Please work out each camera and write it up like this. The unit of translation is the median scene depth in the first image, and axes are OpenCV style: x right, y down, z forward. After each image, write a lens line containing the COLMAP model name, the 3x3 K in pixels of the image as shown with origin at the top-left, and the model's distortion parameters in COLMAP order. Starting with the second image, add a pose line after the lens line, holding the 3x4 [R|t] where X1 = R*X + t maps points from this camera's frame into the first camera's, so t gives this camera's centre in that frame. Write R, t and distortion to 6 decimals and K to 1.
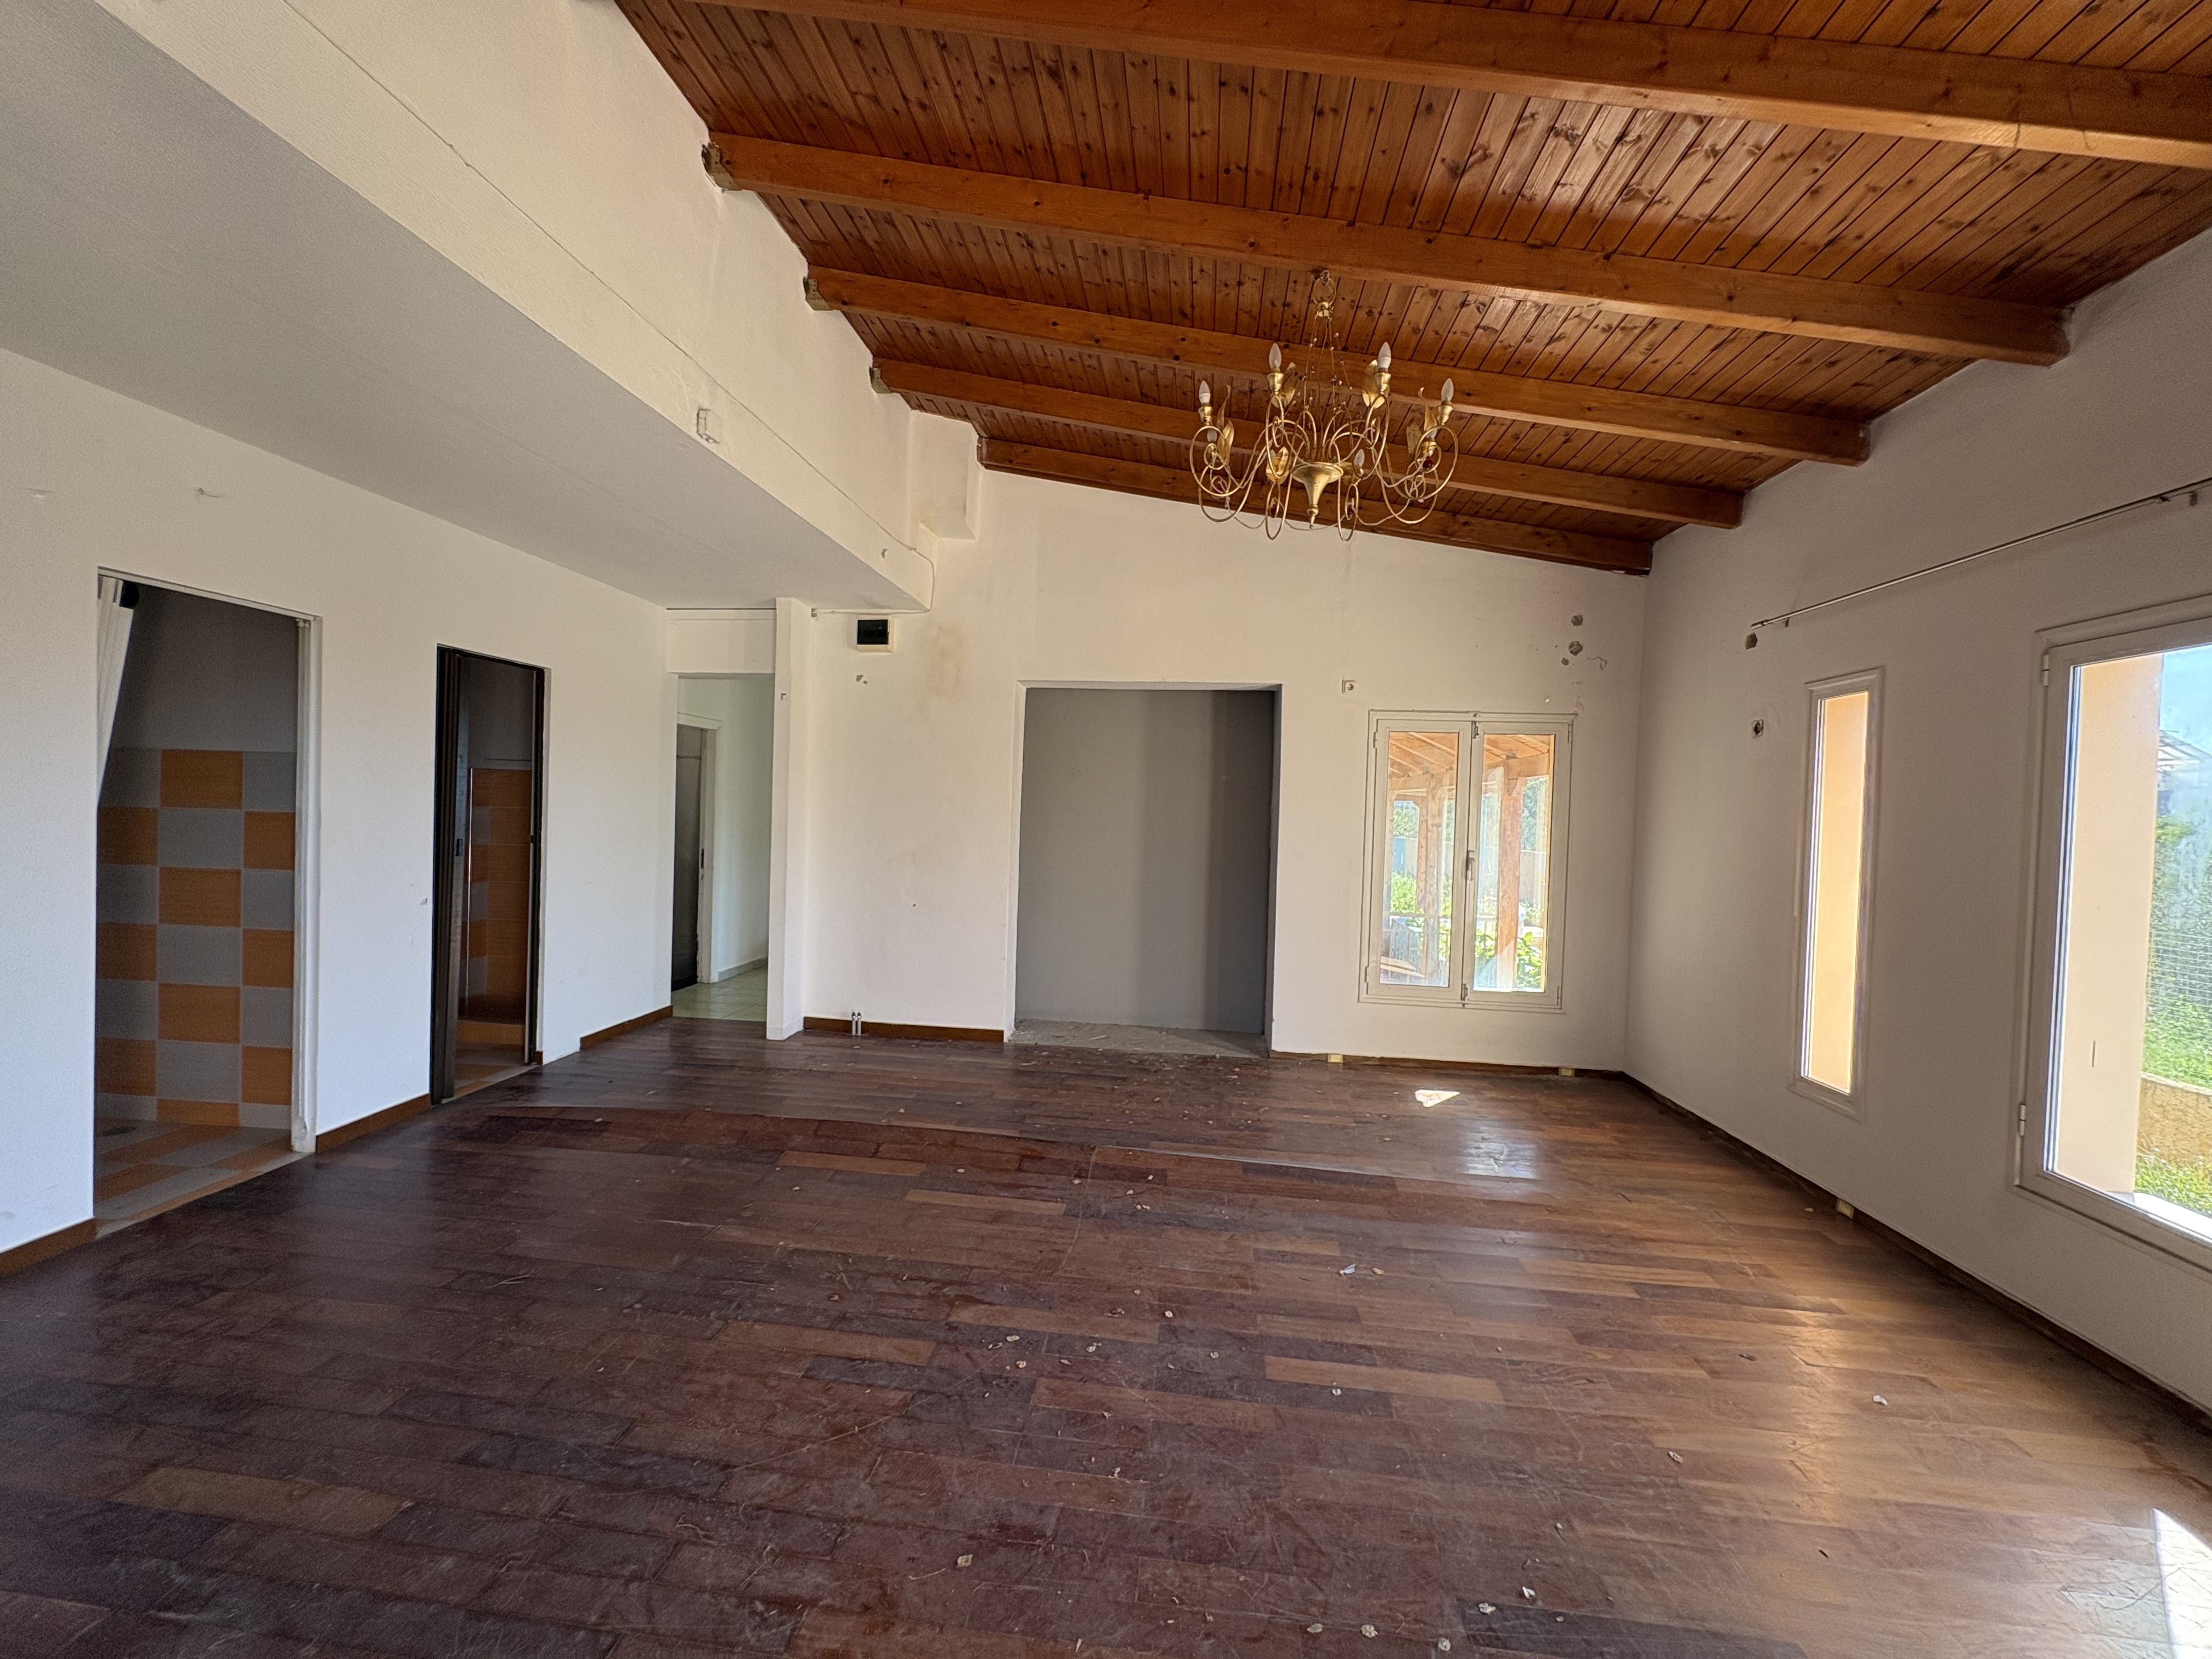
lens RADIAL K [[877.5, 0, 1102.2], [0, 877.5, 828.4], [0, 0, 1]] dist [0.000595, 0.000108]
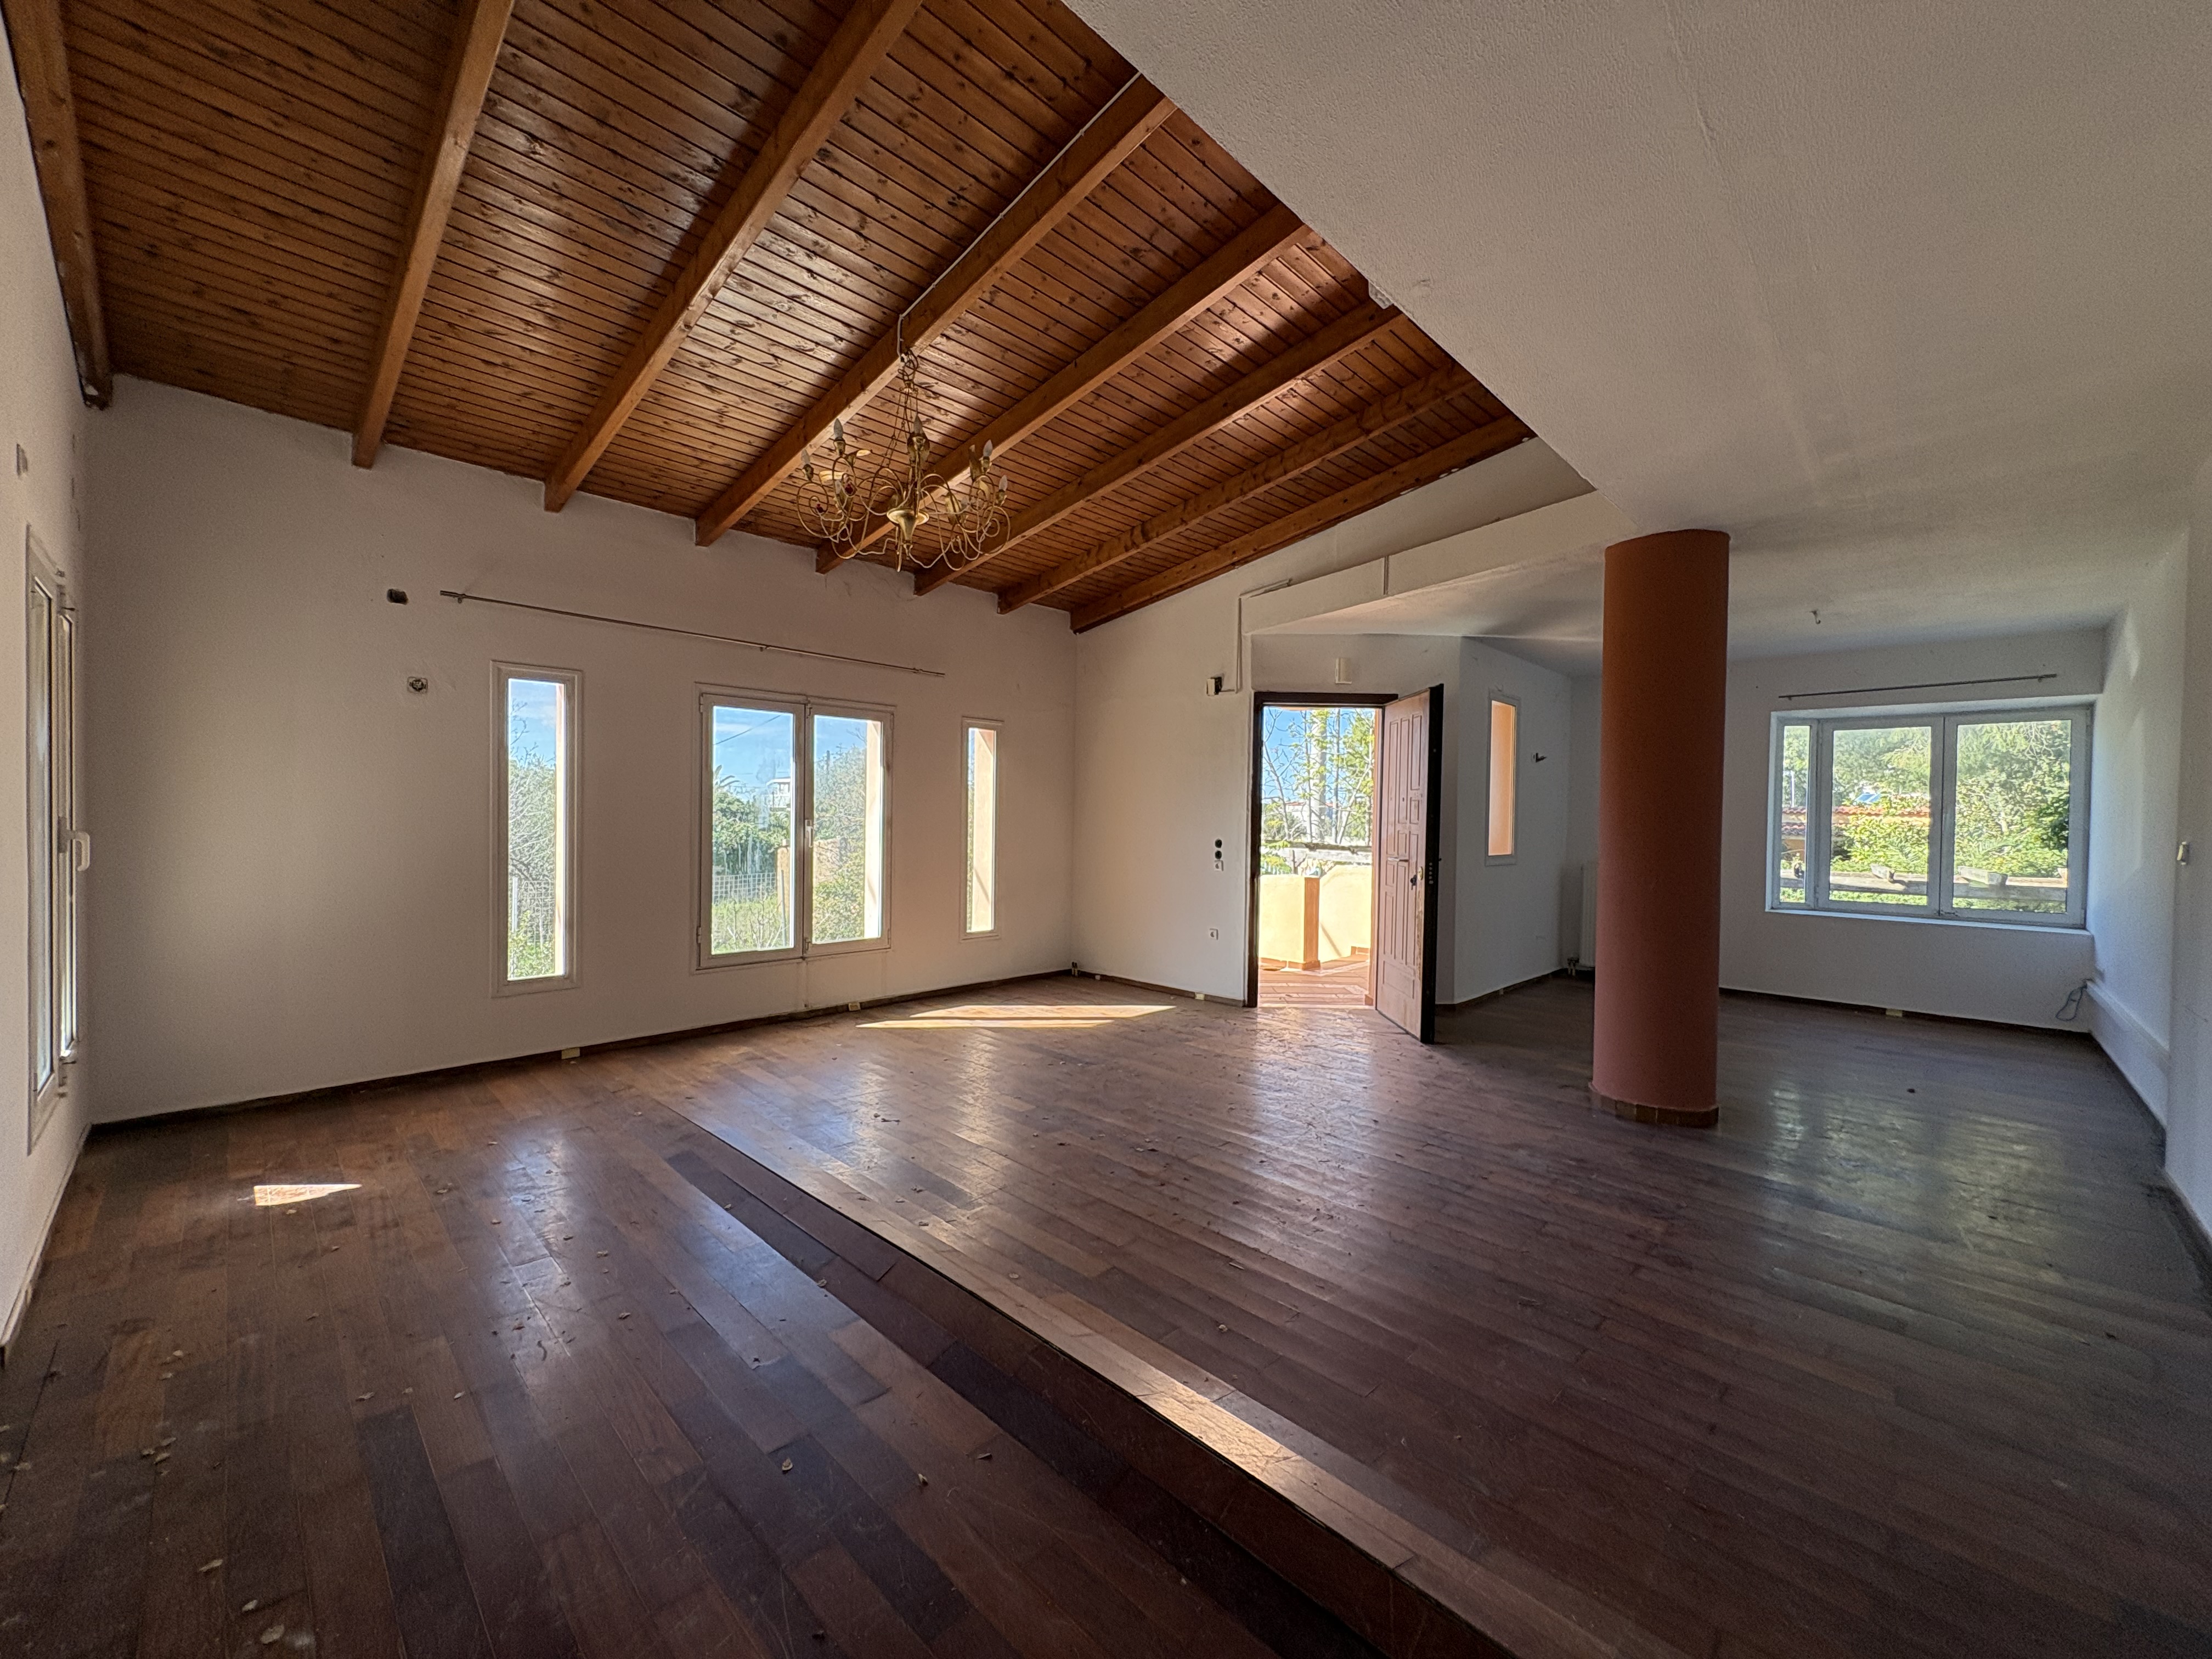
lens RADIAL K [[877.5, 0, 1102.2], [0, 877.5, 828.4], [0, 0, 1]] dist [0.000595, 0.000108]
pose [[-0.785551, -0.054793, 0.616366, -0.612145], [-0.030496, 0.998290, 0.049878, -0.021454], [-0.618045, 0.020385, -0.785879, 1.437005]]
